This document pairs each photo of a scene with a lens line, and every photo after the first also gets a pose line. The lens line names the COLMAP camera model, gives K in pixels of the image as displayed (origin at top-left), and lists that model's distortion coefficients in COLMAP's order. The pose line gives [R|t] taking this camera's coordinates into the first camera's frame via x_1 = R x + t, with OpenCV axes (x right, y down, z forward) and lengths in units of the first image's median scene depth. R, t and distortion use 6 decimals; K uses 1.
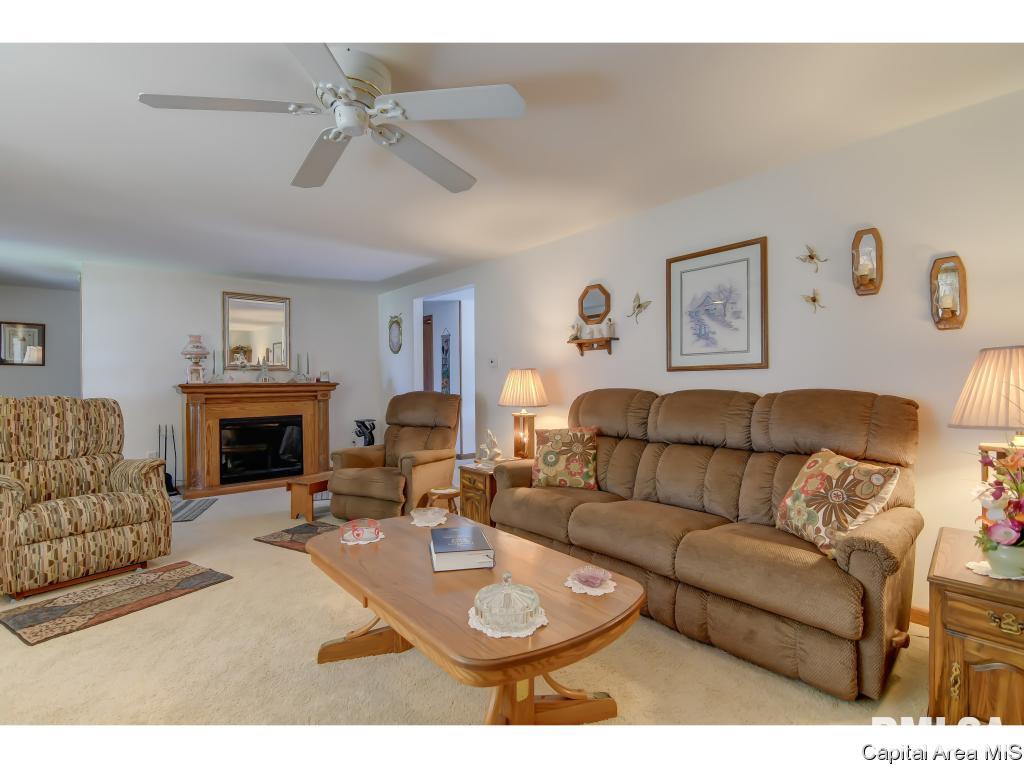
lens RADIAL K [[495.6, 0, 507.7], [0, 495.6, 385.0], [0, 0, 1]] dist [-0.004586, -0.000052]
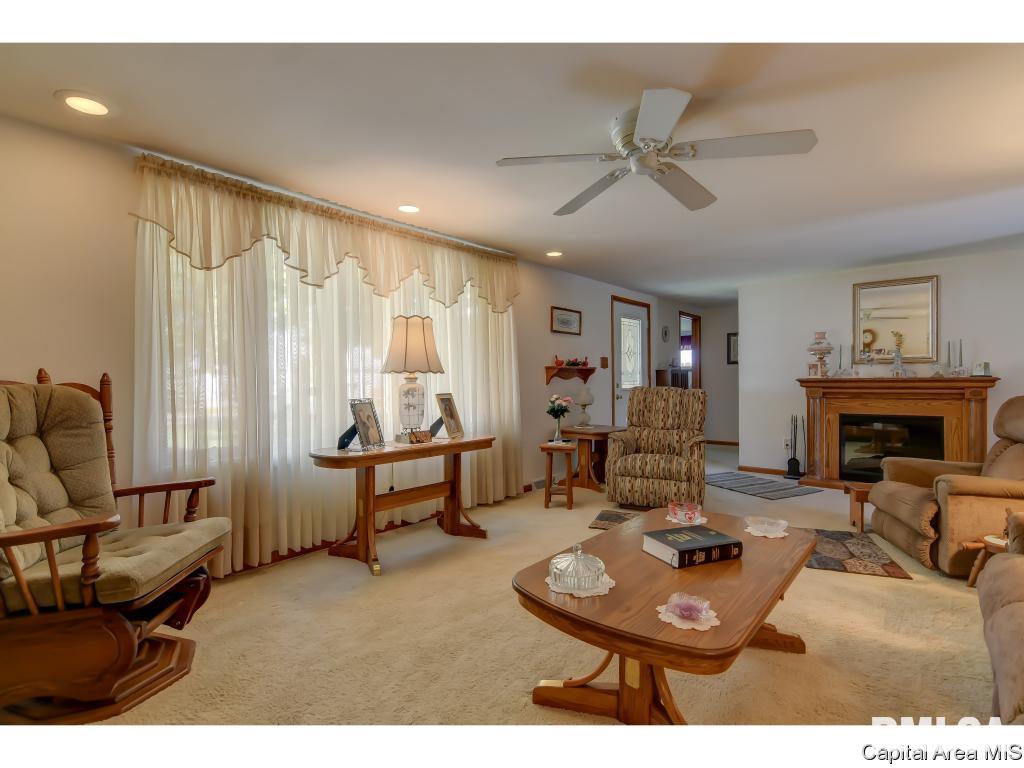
lens RADIAL K [[499.4, 0, 507.4], [0, 499.4, 384.6], [0, 0, 1]] dist [0.002352, -0.000080]
pose [[0.166372, 0.016440, -0.985926, 0.344375], [-0.001592, 0.999864, 0.016404, -0.006150], [0.986062, -0.001160, 0.166375, 0.192381]]
